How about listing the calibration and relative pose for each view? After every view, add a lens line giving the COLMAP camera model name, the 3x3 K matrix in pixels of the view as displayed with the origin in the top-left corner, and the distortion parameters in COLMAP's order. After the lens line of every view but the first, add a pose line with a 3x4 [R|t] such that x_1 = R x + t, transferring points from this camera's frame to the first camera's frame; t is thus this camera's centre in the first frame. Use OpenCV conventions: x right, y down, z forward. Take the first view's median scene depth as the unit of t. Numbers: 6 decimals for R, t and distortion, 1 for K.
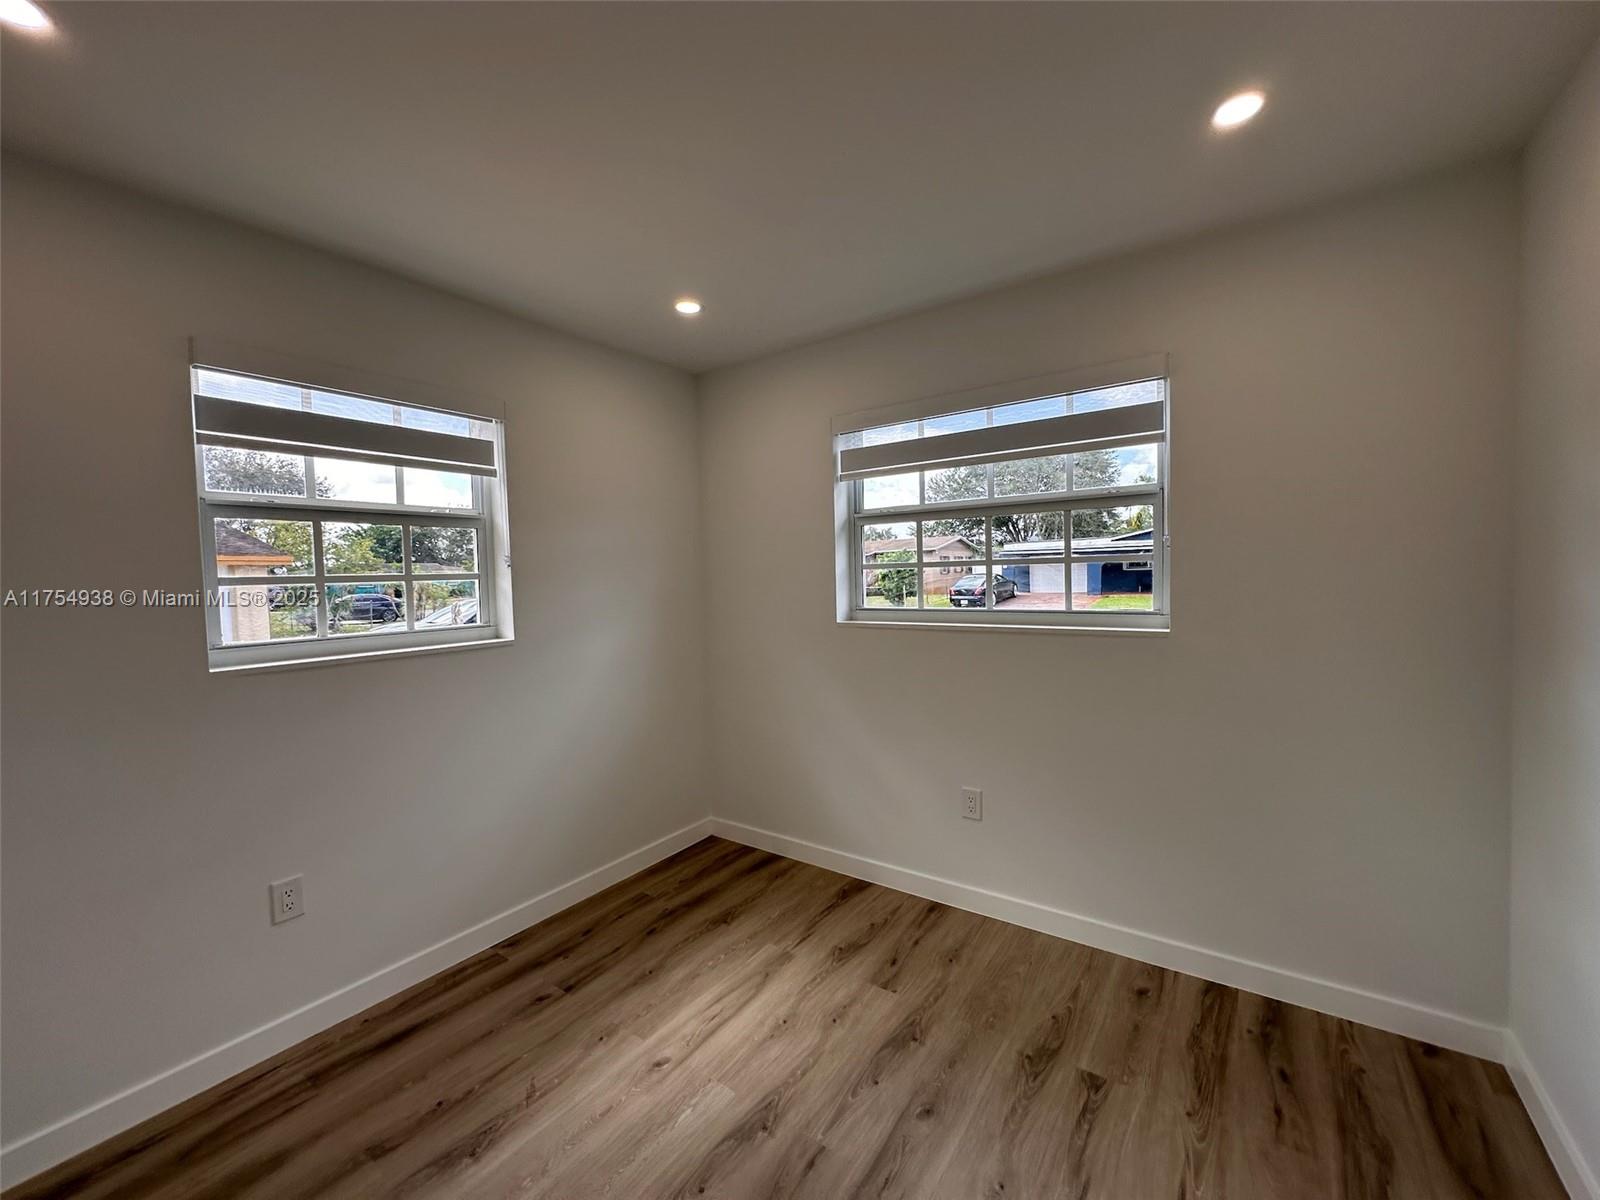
lens RADIAL K [[638.2, 0, 803.9], [0, 638.2, 604.2], [0, 0, 1]] dist [-0.002430, 0.000226]
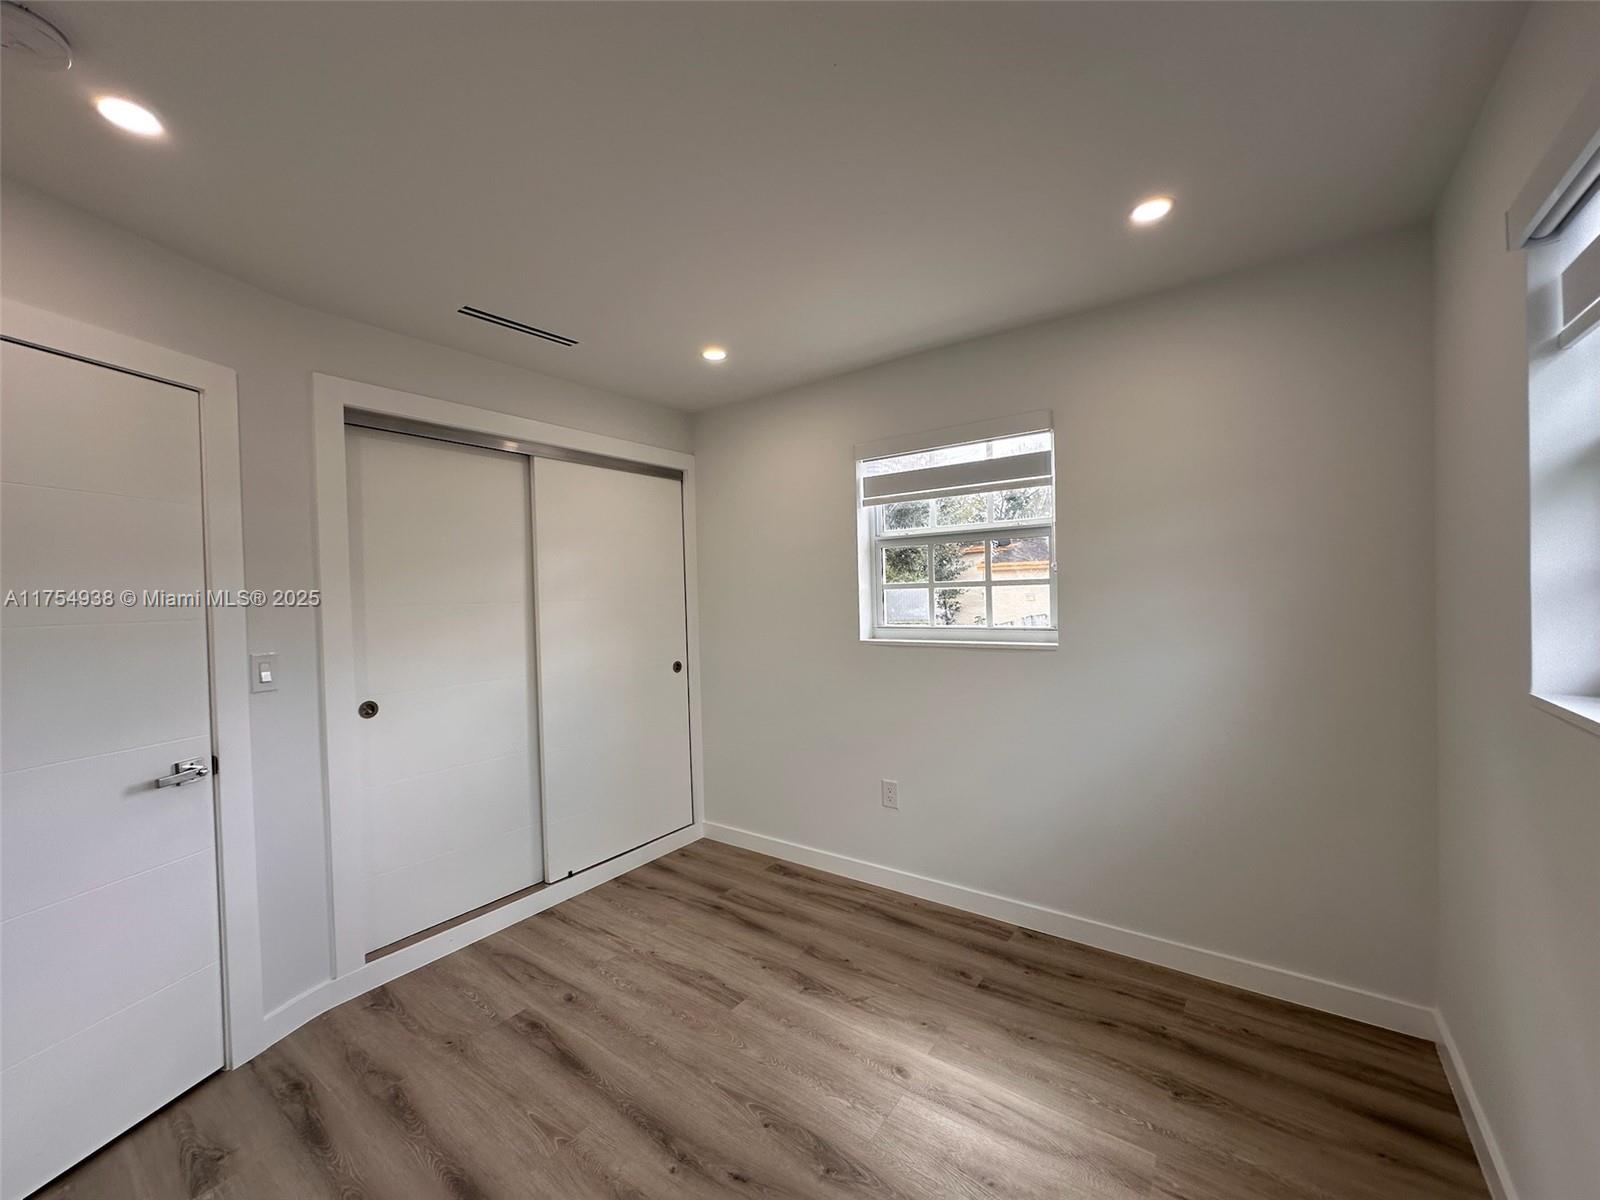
lens RADIAL K [[638.2, 0, 798.8], [0, 638.2, 596.2], [0, 0, 1]] dist [-0.002430, 0.000226]
pose [[-0.020492, 0.028539, -0.999383, 0.676644], [-0.020242, 0.999376, 0.028954, -0.051835], [0.999585, 0.020823, -0.019901, 0.743772]]
